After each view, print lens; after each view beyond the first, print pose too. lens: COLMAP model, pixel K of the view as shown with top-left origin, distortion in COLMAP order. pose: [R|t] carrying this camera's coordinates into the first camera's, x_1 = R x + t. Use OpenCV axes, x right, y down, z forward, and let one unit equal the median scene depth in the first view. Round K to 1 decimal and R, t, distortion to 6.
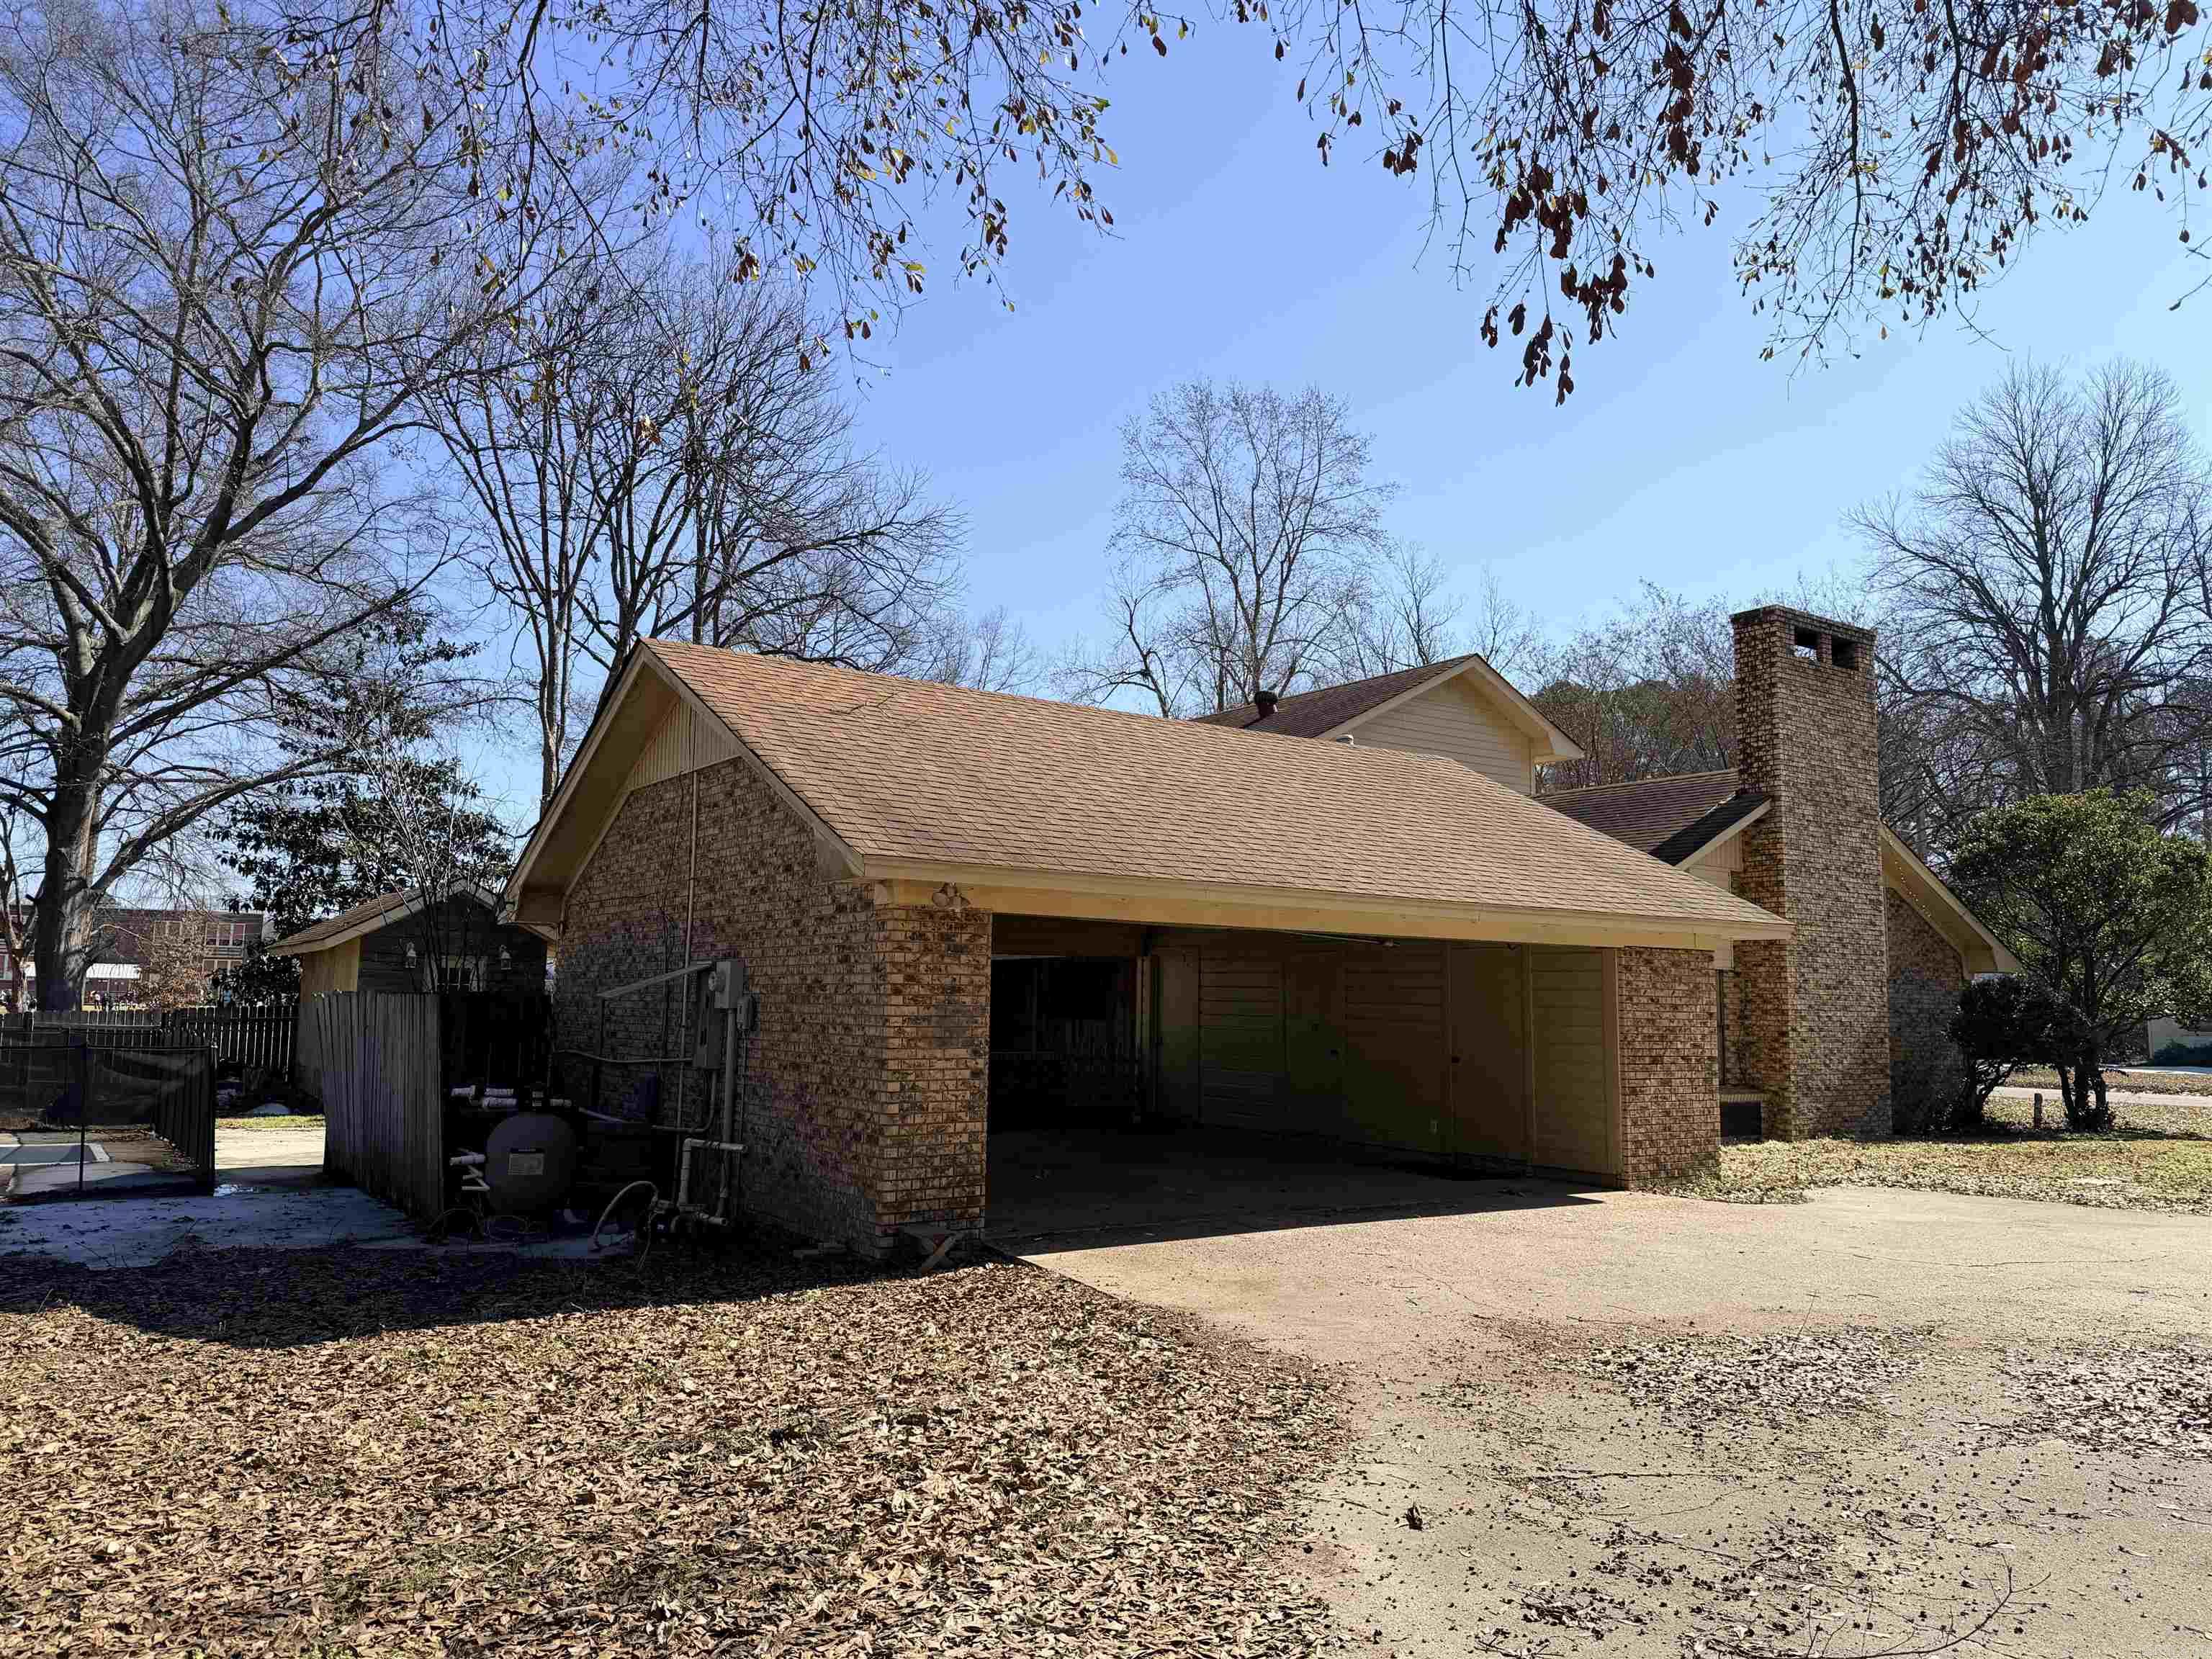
lens RADIAL K [[1561.0, 0, 1105.6], [0, 1561.0, 832.5], [0, 0, 1]] dist [0.048003, -0.035307]
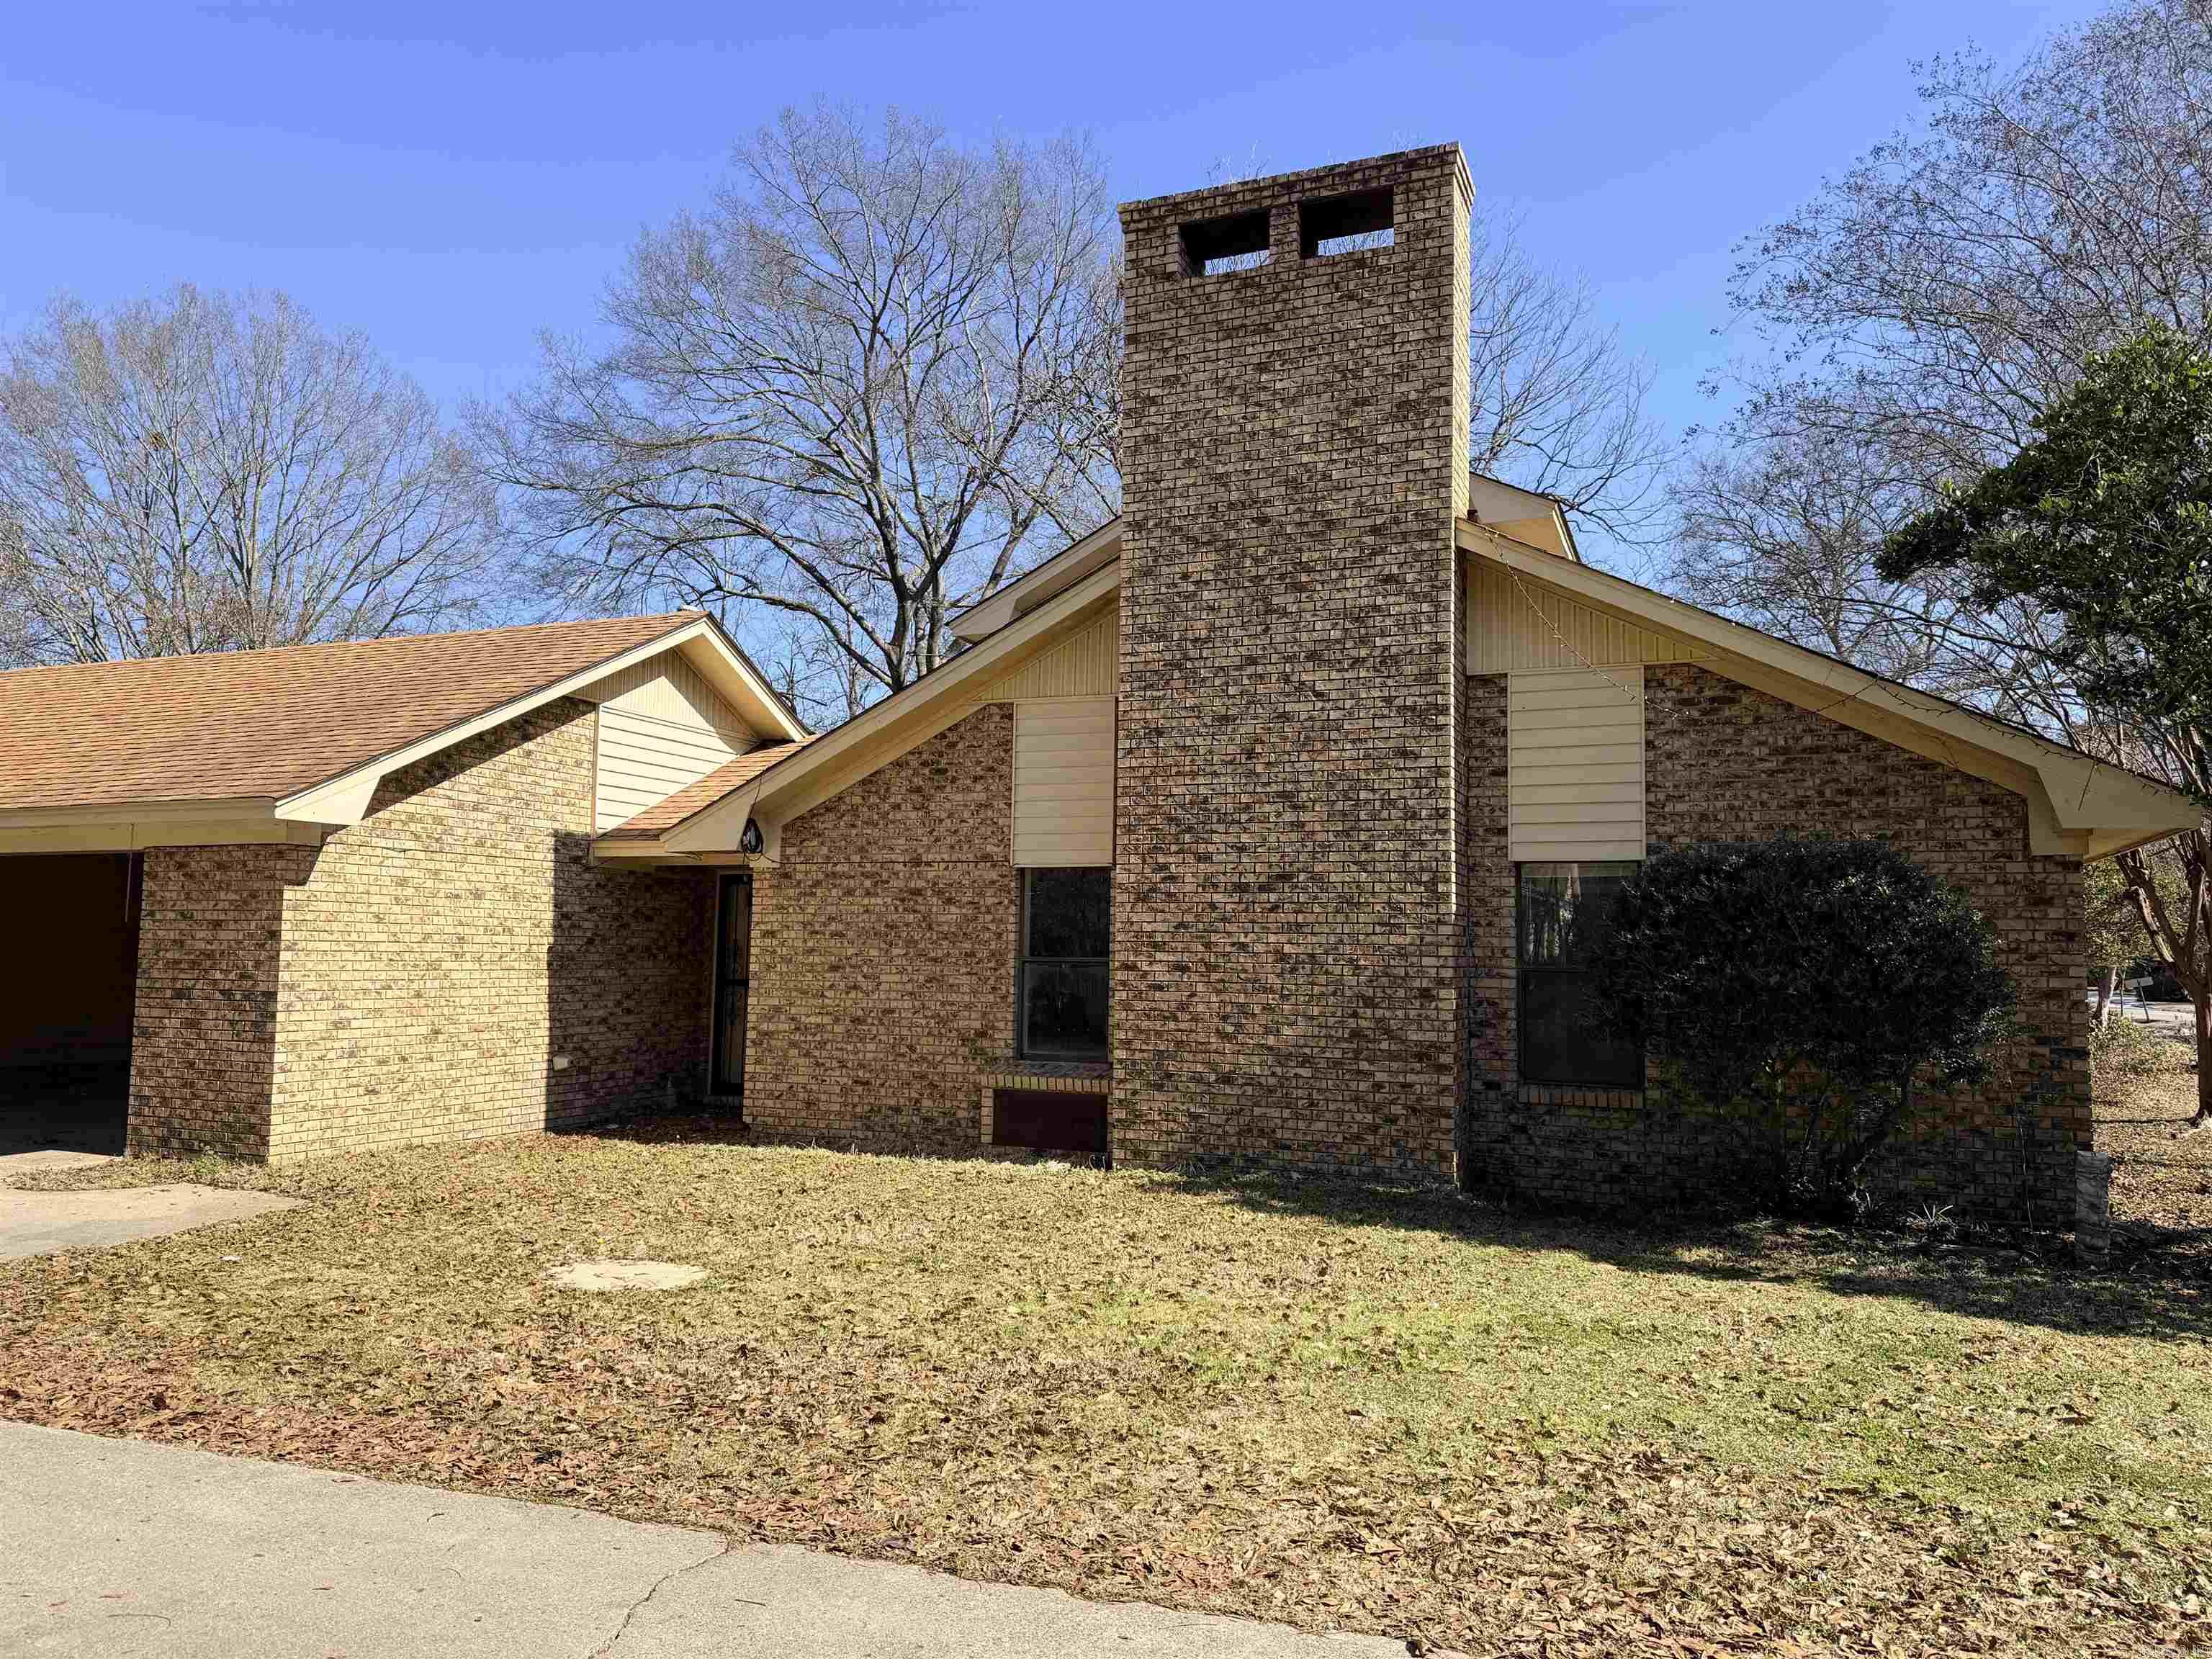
lens RADIAL K [[1561.0, 0, 1102.4], [0, 1561.0, 844.5], [0, 0, 1]] dist [0.048003, -0.035307]
pose [[0.536512, -0.068776, -0.841085, 1.229578], [0.087342, 0.995846, -0.025718, 0.131155], [0.839361, -0.059664, 0.540291, 0.961864]]
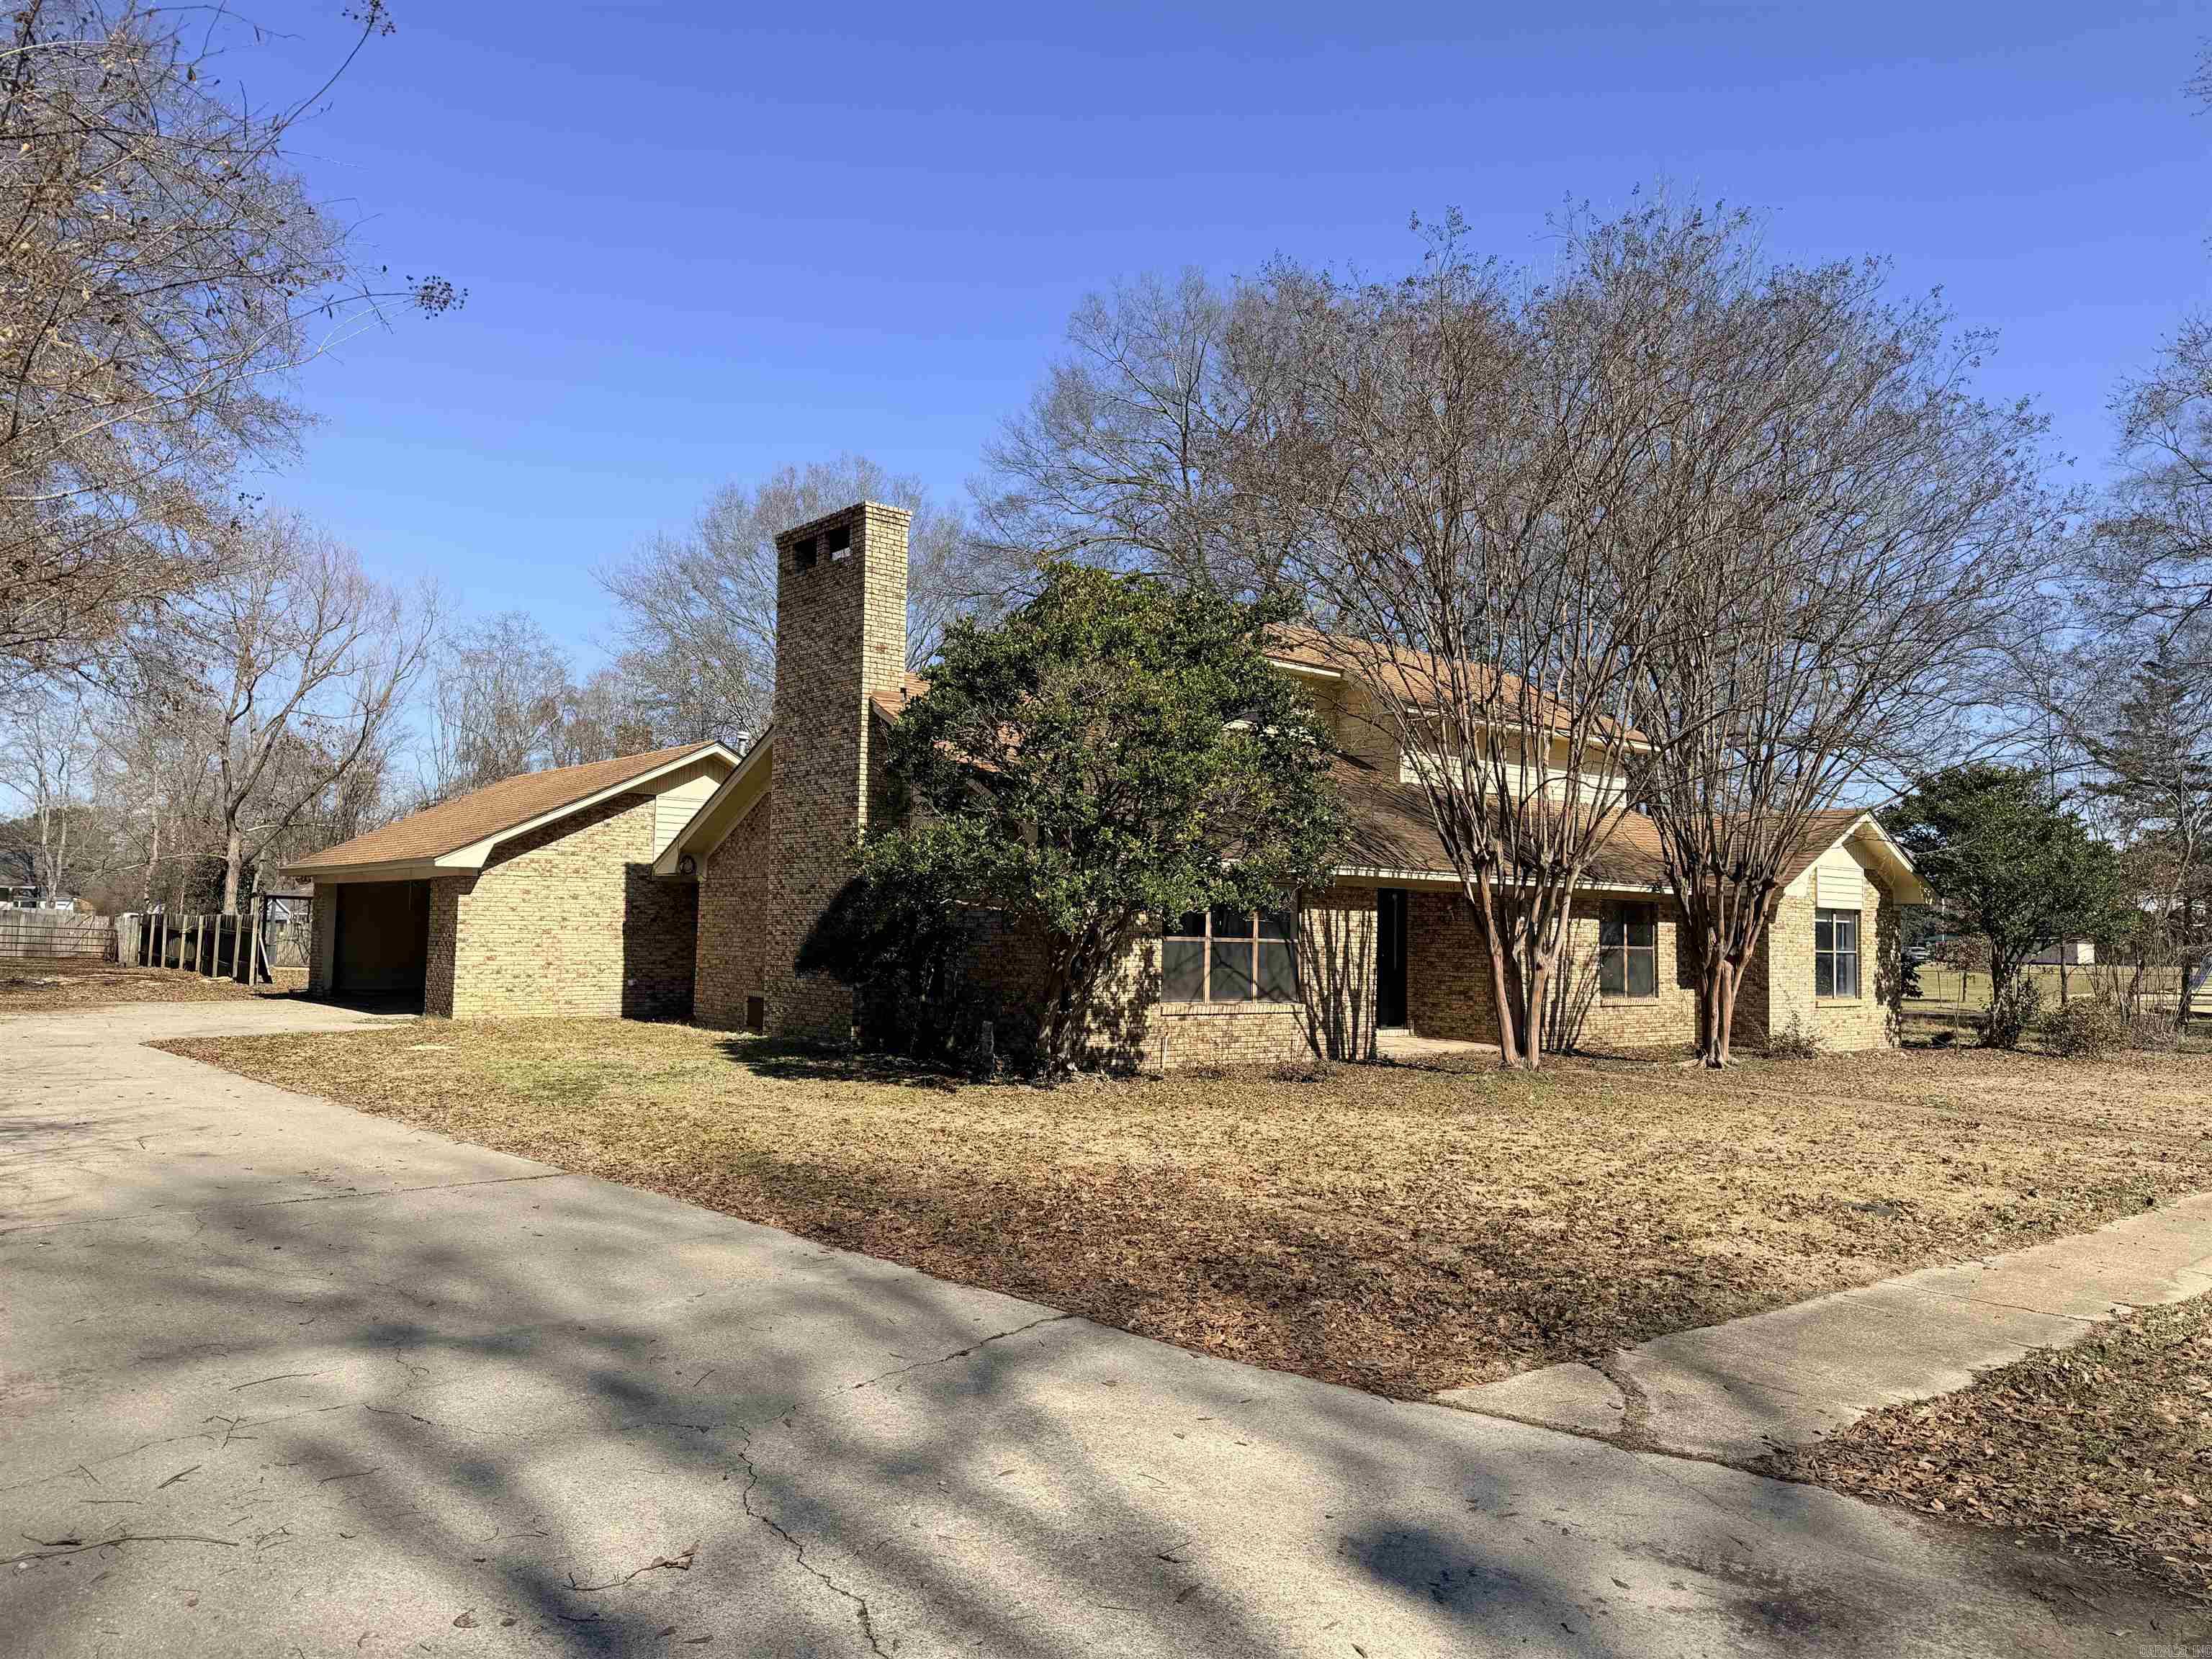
lens RADIAL K [[1561.0, 0, 1114.8], [0, 1561.0, 836.1], [0, 0, 1]] dist [0.048003, -0.035307]
pose [[0.088235, -0.074304, -0.993324, 2.091768], [0.095066, 0.993290, -0.065857, 0.209754], [0.991553, -0.088620, 0.094706, 1.563688]]
